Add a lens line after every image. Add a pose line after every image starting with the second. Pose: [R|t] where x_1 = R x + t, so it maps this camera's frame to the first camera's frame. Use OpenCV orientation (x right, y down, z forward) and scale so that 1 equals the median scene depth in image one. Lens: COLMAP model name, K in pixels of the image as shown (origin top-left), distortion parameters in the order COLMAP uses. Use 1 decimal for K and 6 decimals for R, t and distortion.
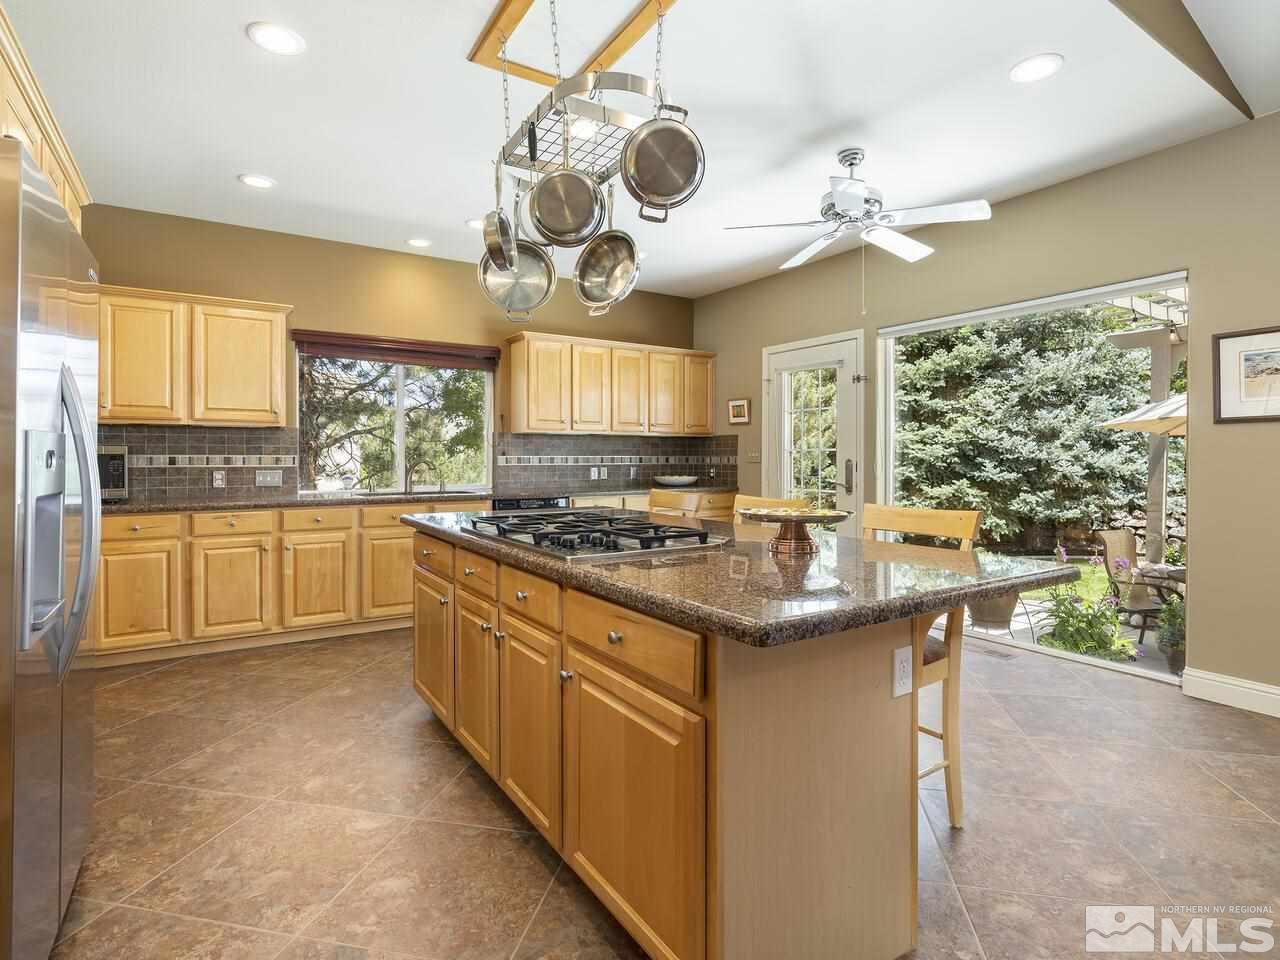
lens RADIAL K [[652.8, 0, 636.8], [0, 652.8, 457.4], [0, 0, 1]] dist [-0.010851, -0.000980]
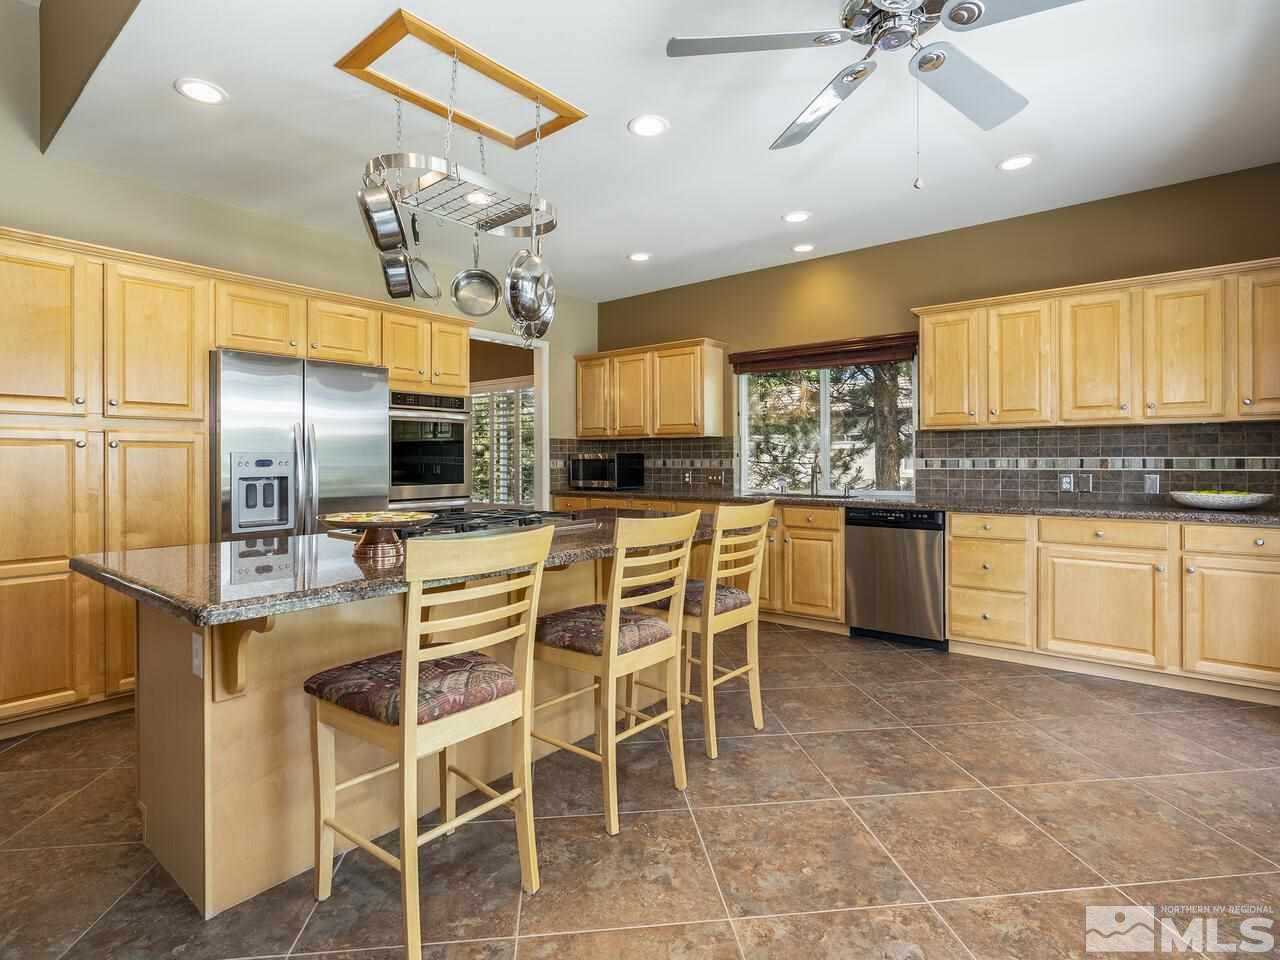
lens RADIAL K [[652.8, 0, 636.8], [0, 652.8, 457.4], [0, 0, 1]] dist [-0.010851, -0.000980]
pose [[0.315278, -0.005508, -0.948983, 0.581411], [0.004047, 0.999982, -0.004459, -0.001432], [0.948991, -0.002435, 0.315294, 0.465637]]
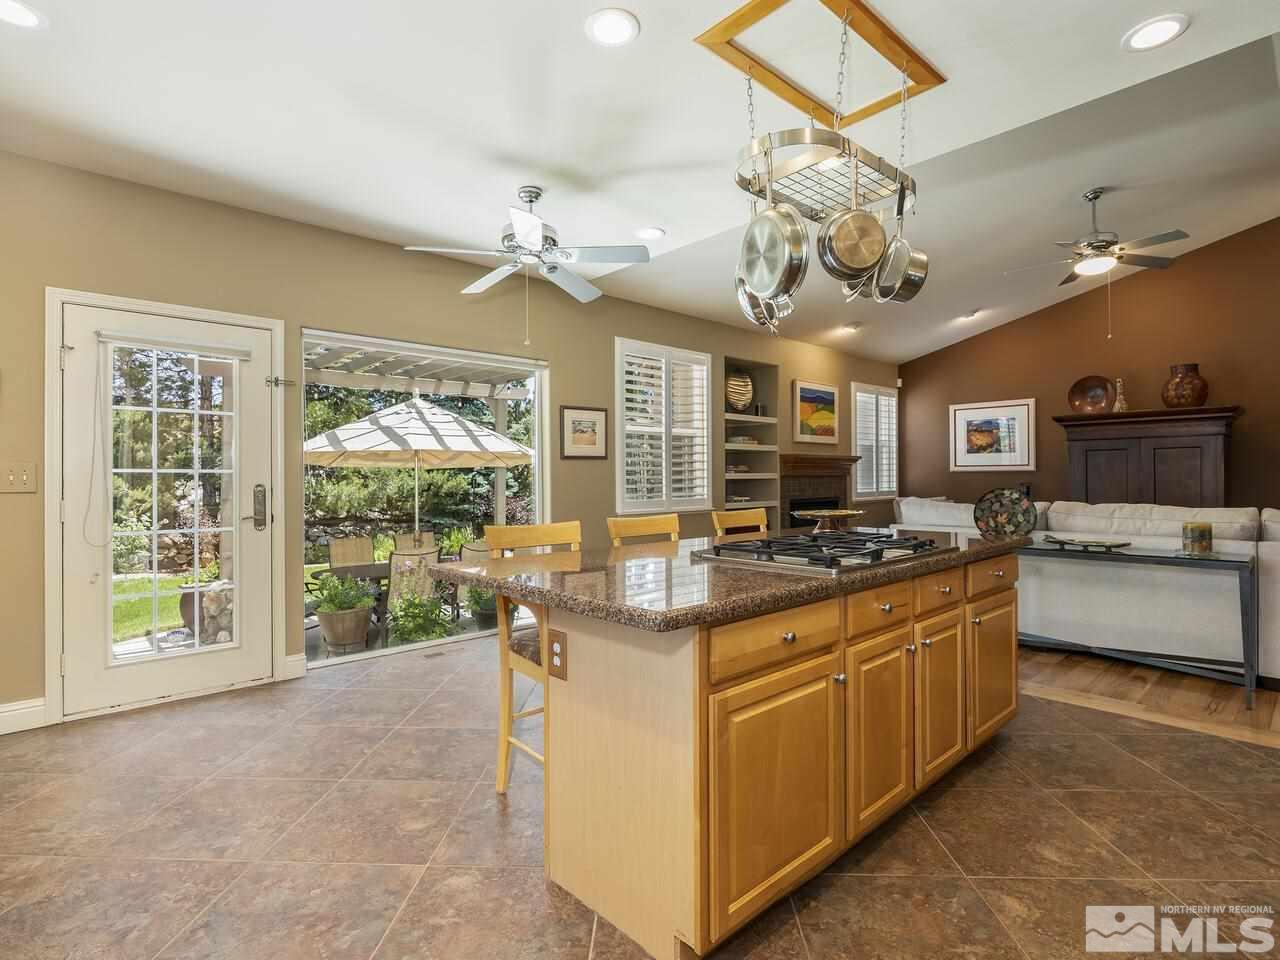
lens RADIAL K [[648.3, 0, 639.0], [0, 648.3, 473.4], [0, 0, 1]] dist [-0.000713, 0.000733]
pose [[-0.174644, 0.005955, 0.984614, -0.547129], [0.005800, 0.999971, -0.005019, -0.003277], [-0.984615, 0.004834, -0.174674, 0.759698]]
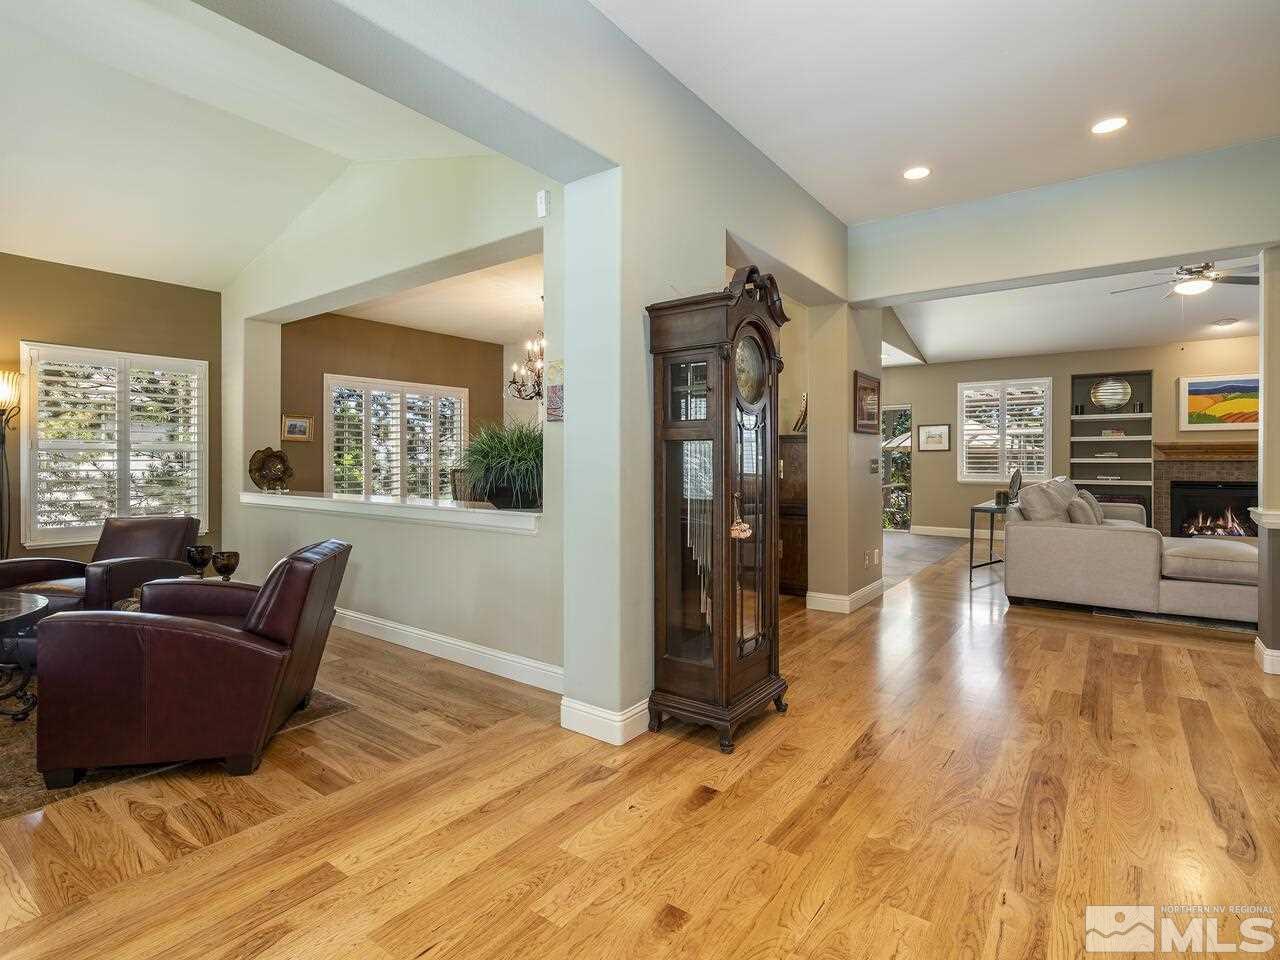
lens RADIAL K [[648.3, 0, 639.0], [0, 648.3, 473.4], [0, 0, 1]] dist [-0.000713, 0.000733]
pose [[0.936898, -0.006228, 0.349547, -1.131622], [0.000203, 0.999851, 0.017270, 0.000746], [-0.349602, -0.016109, 0.936760, -1.127292]]
